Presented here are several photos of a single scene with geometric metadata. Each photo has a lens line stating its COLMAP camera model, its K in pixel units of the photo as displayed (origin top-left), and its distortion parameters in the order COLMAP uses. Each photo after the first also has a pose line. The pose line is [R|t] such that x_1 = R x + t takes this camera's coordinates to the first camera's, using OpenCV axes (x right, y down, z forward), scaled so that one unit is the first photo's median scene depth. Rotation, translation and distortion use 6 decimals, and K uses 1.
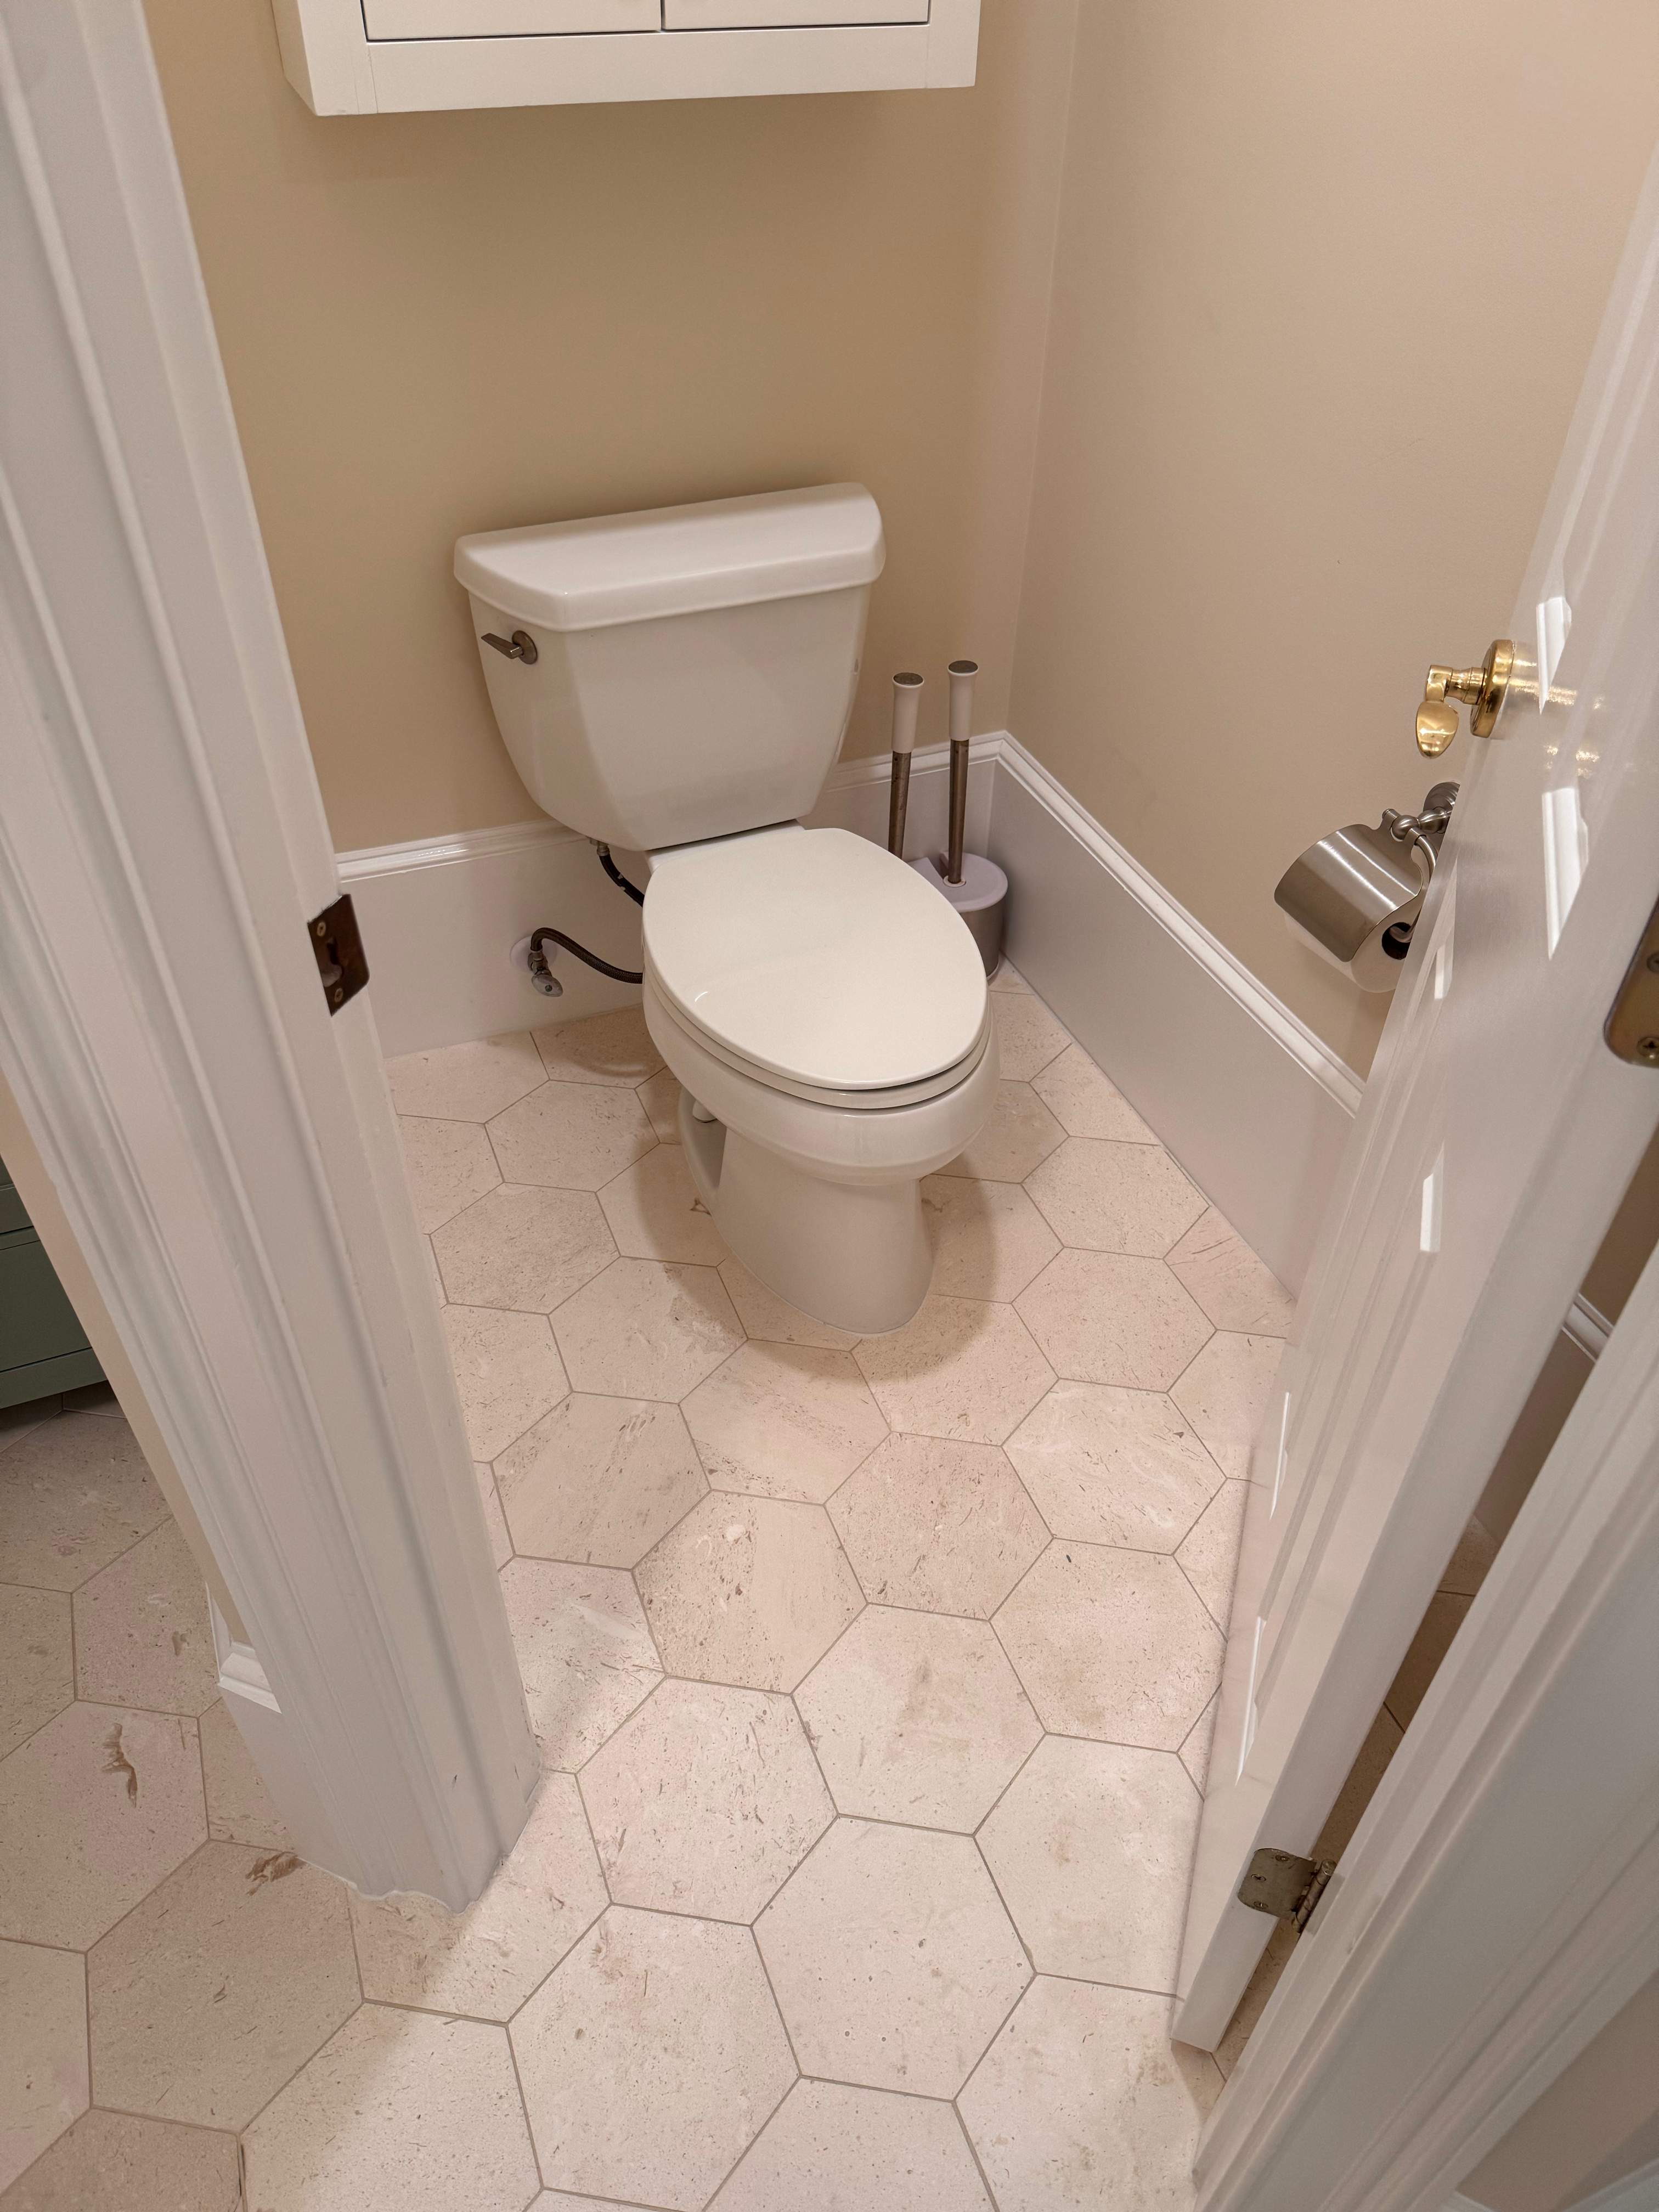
lens RADIAL K [[1531.8, 0, 829.5], [0, 1531.8, 1106.0], [0, 0, 1]] dist [-0.042054, 0.001177]
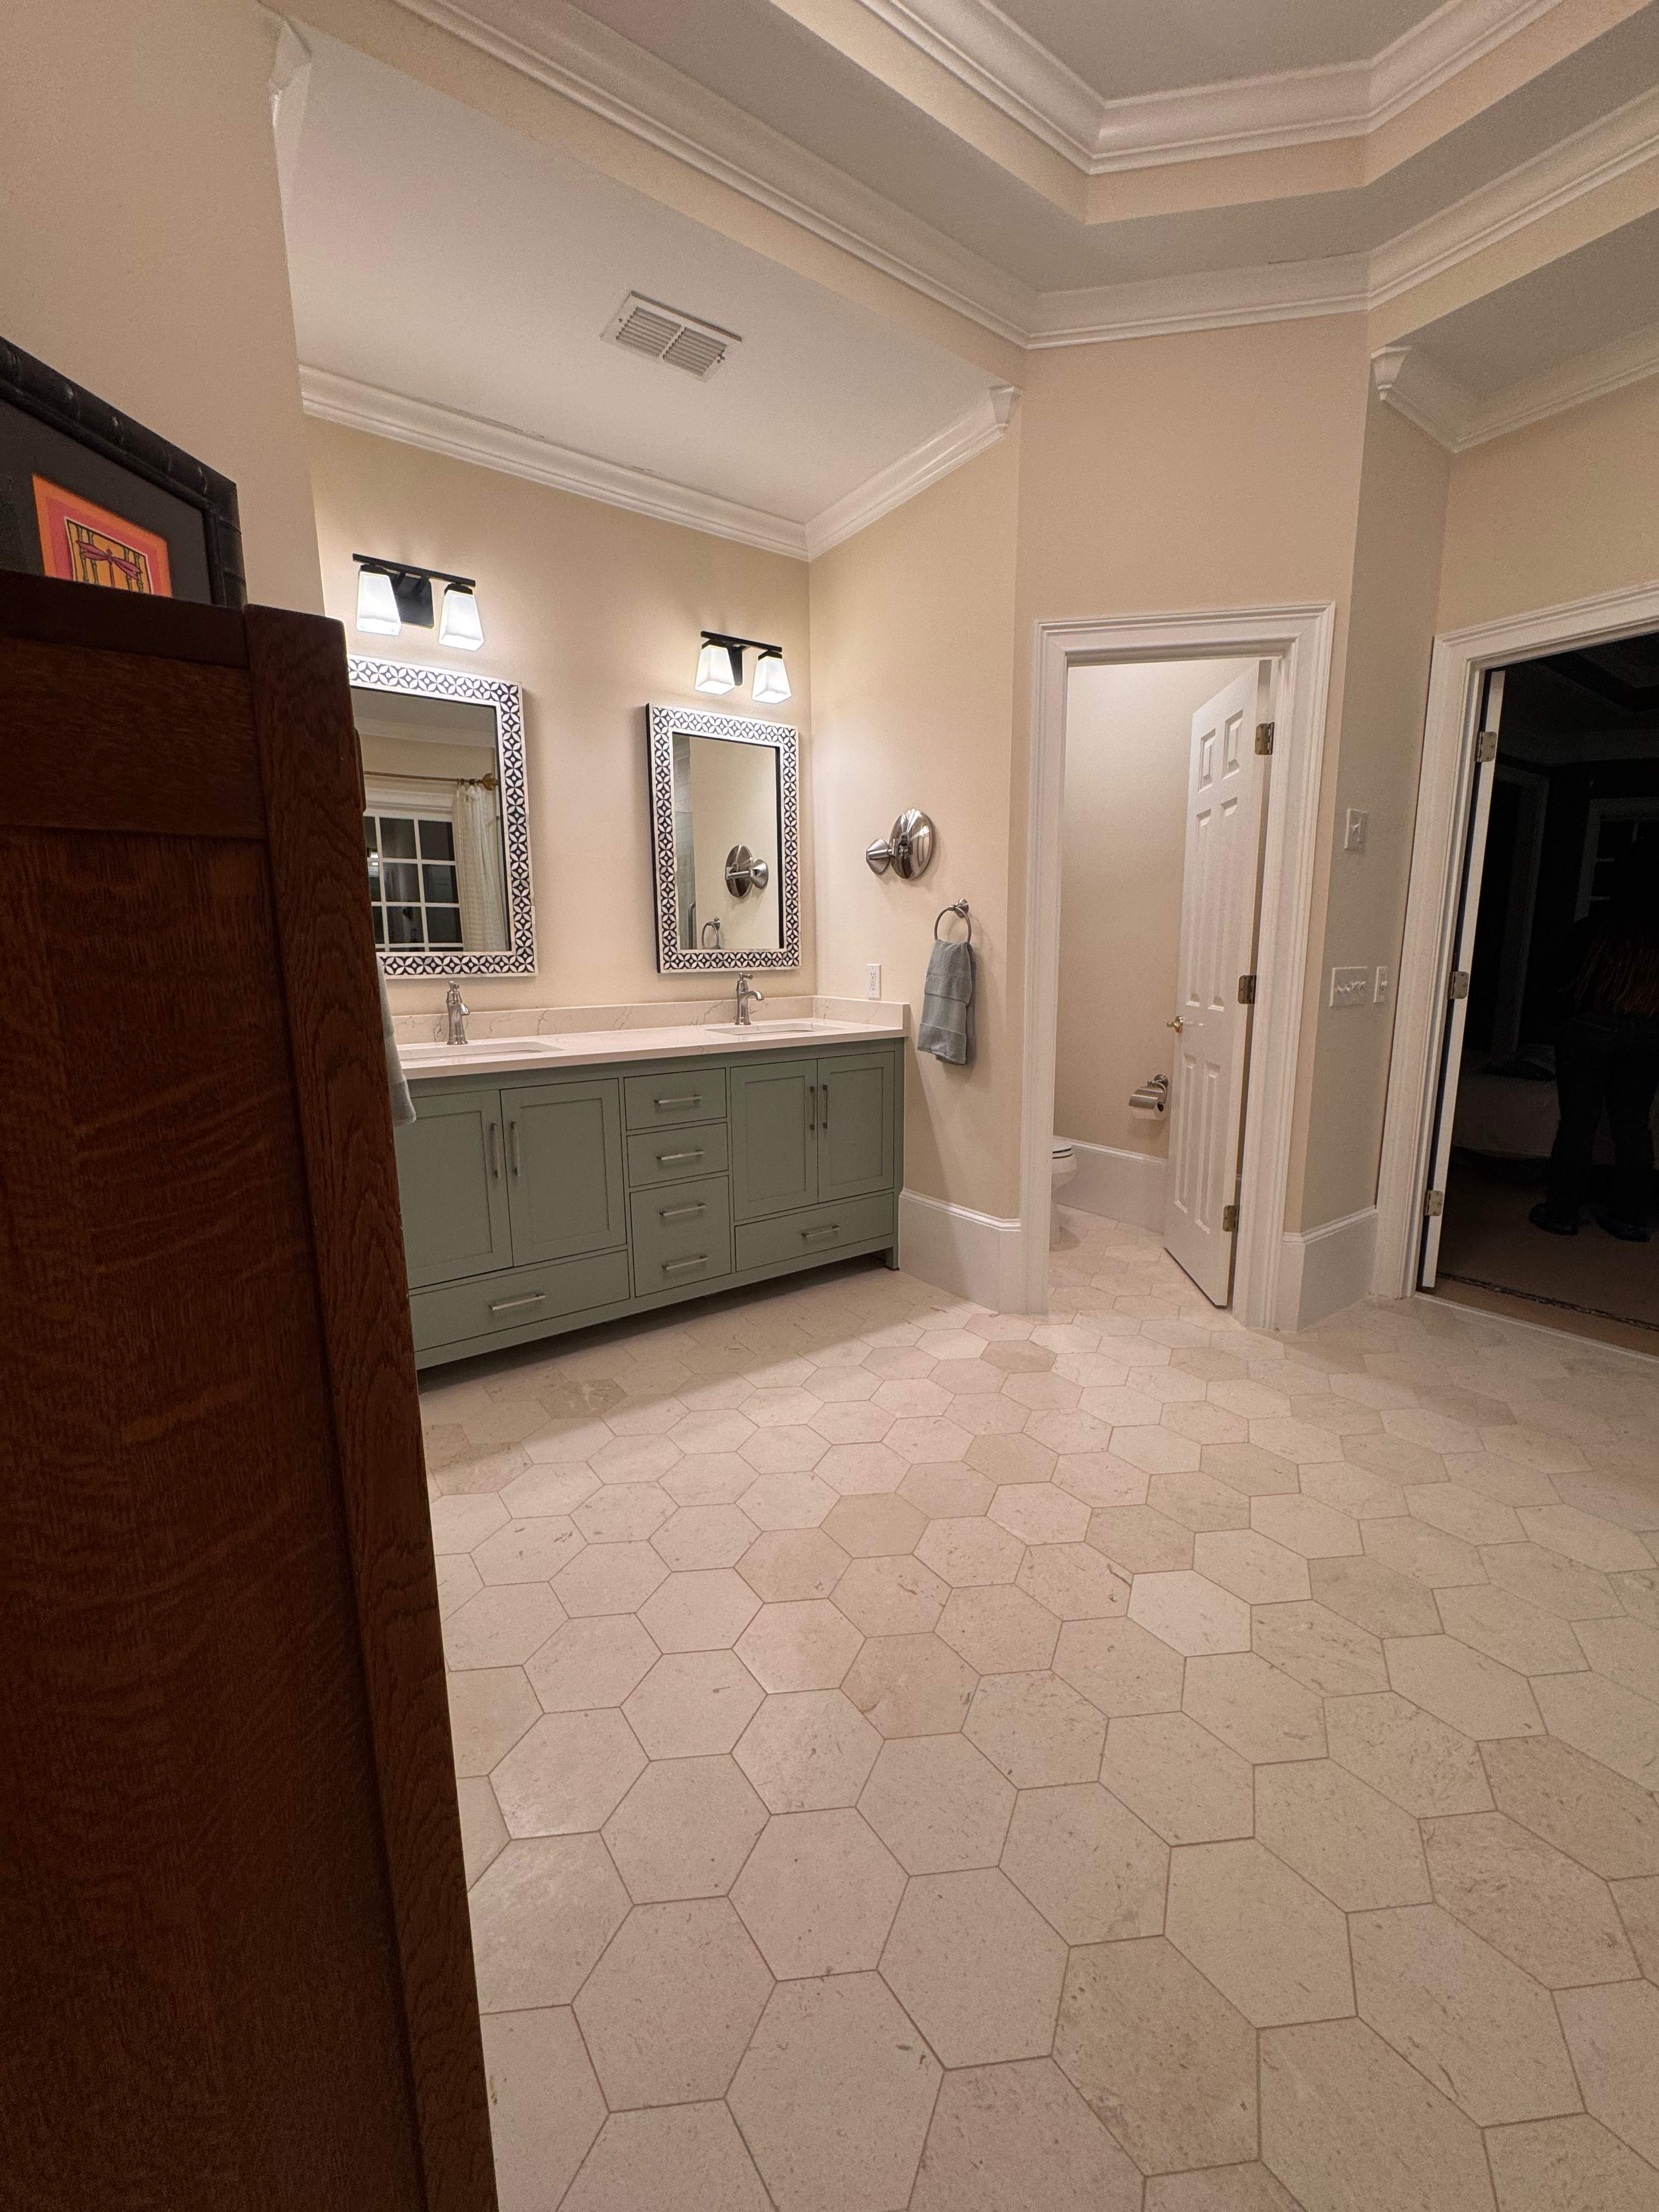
lens RADIAL K [[886.9, 0, 830.0], [0, 886.9, 1101.6], [0, 0, 1]] dist [-0.002287, 0.000188]
pose [[0.973891, -0.058863, 0.219250, -1.123099], [0.164236, 0.849442, -0.501472, 1.003525], [-0.156723, 0.524388, 0.836932, -1.022354]]
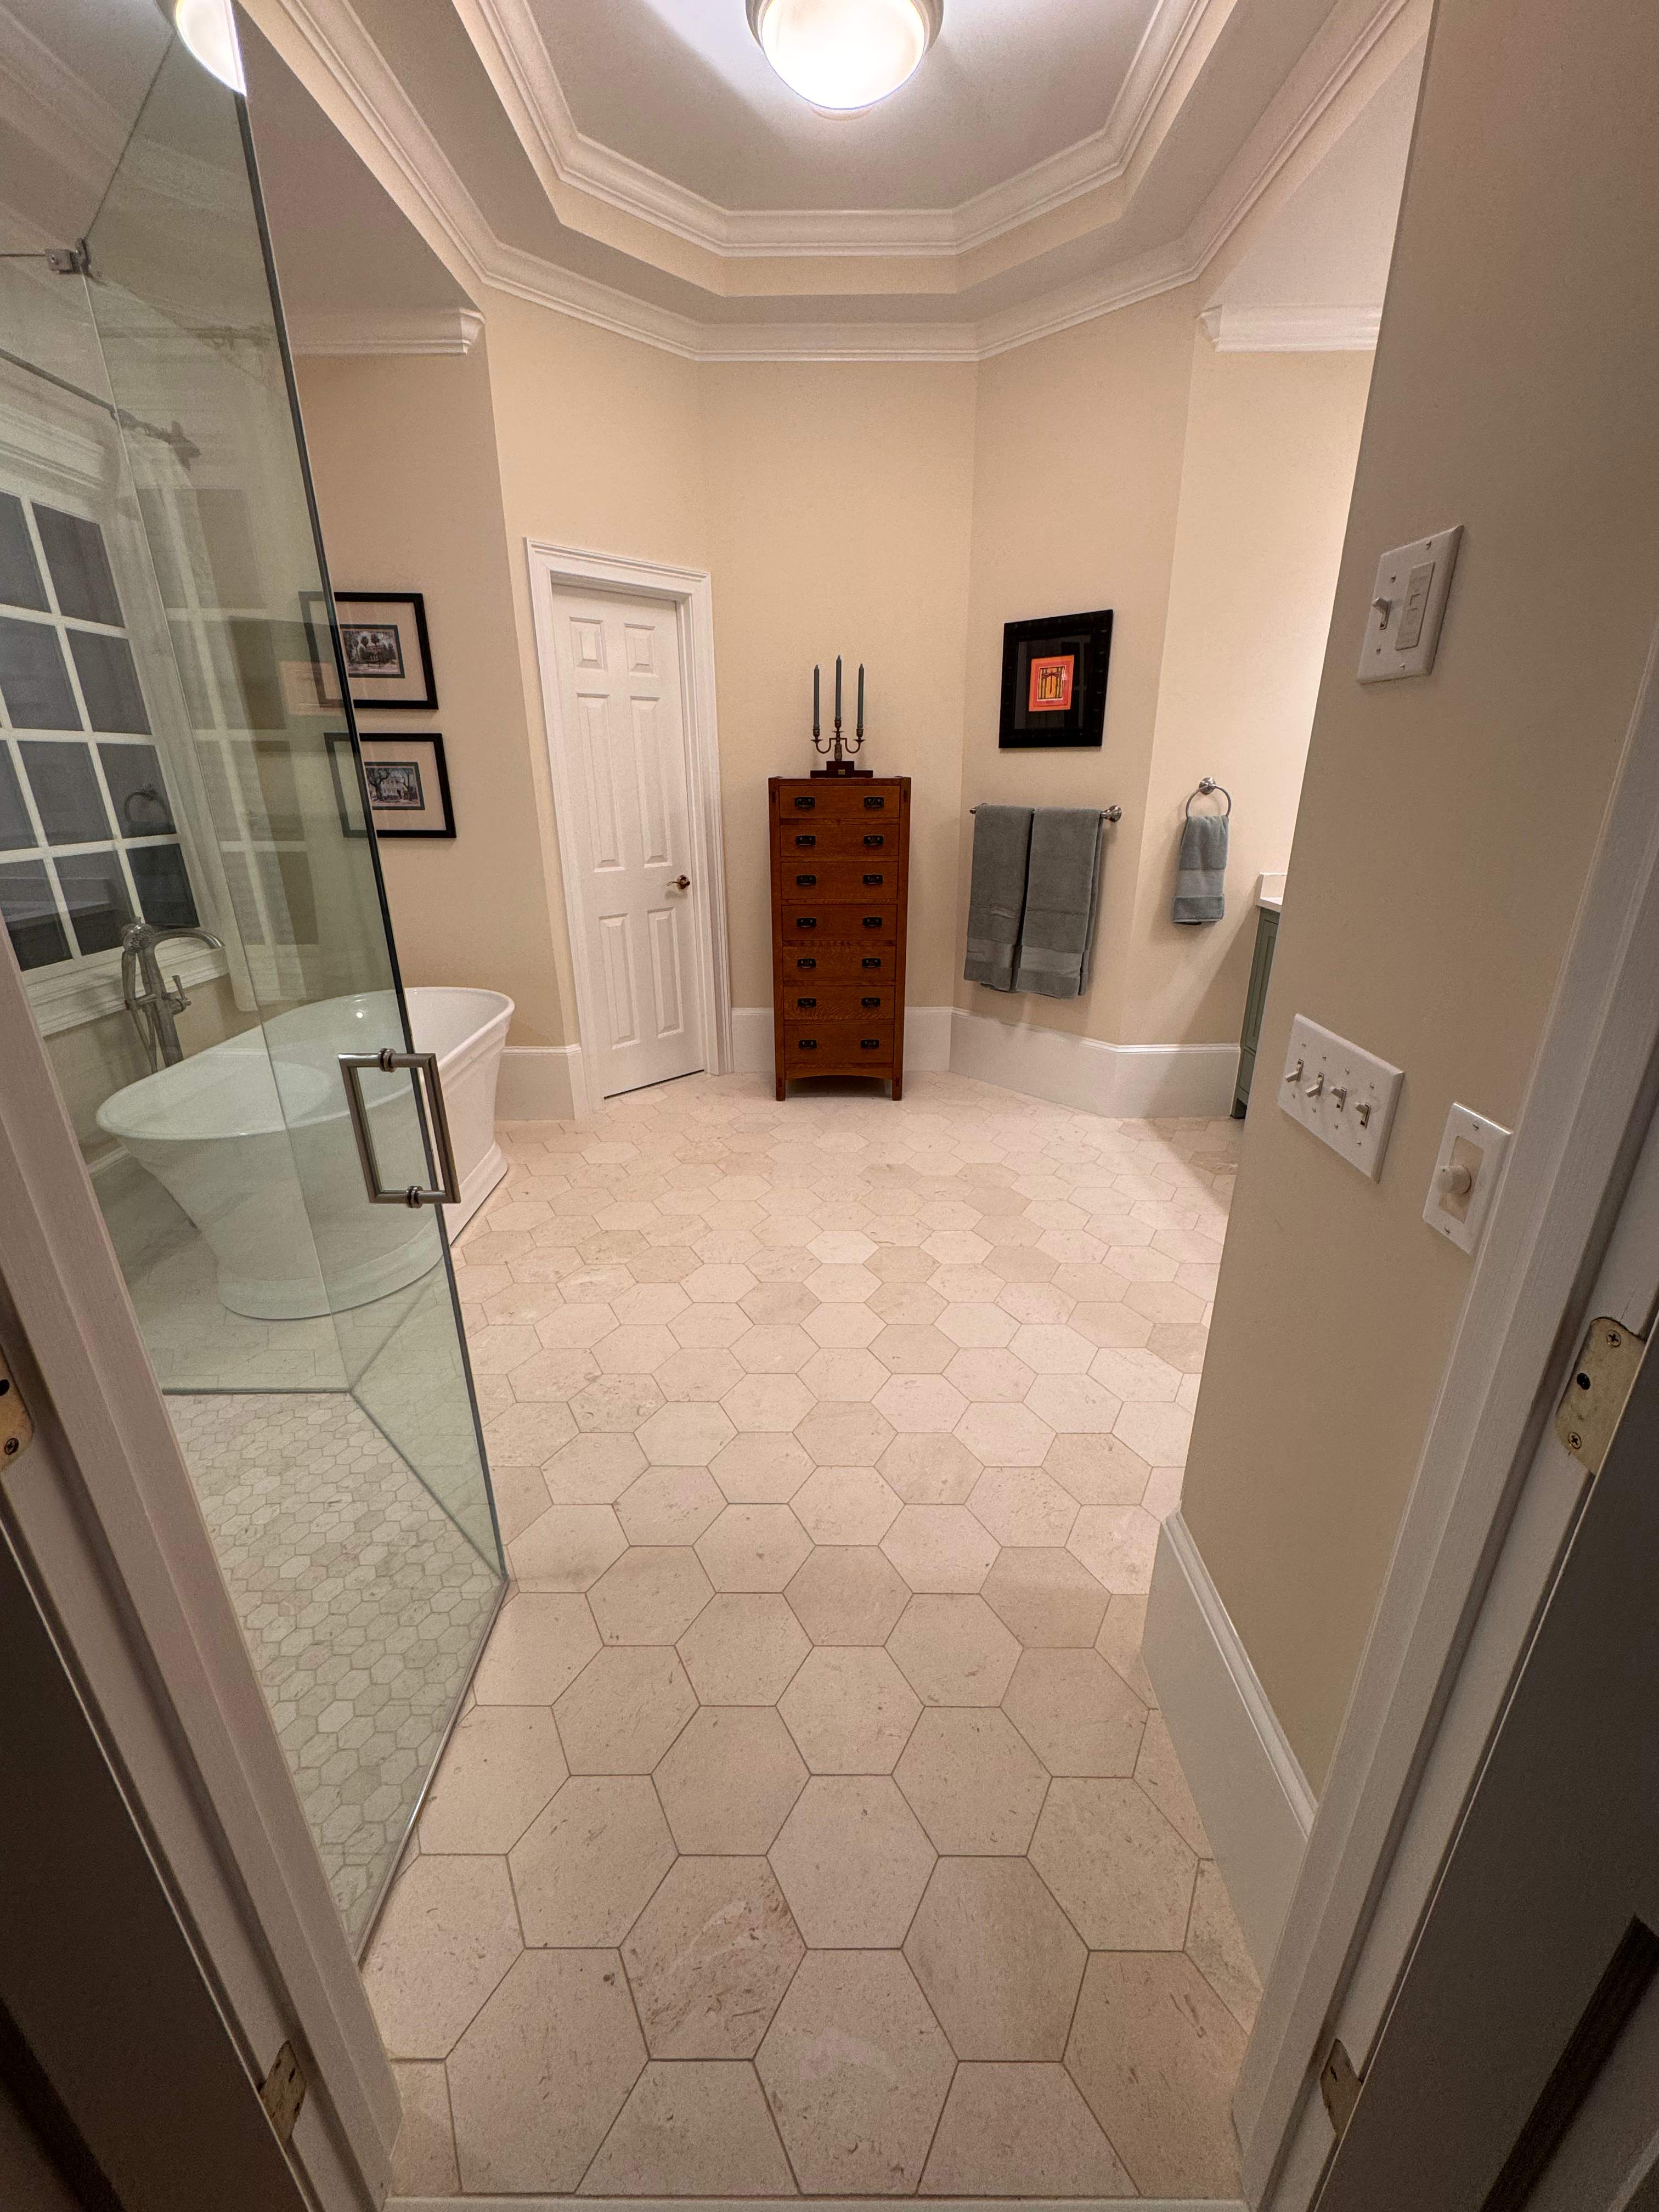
lens RADIAL K [[883.5, 0, 829.5], [0, 883.5, 1106.0], [0, 0, 1]] dist [-0.000110, -0.000348]
pose [[-0.386692, 0.321154, -0.864482, 1.131041], [-0.606218, 0.617889, 0.500712, -0.081927], [0.694960, 0.717686, -0.044243, 0.052638]]
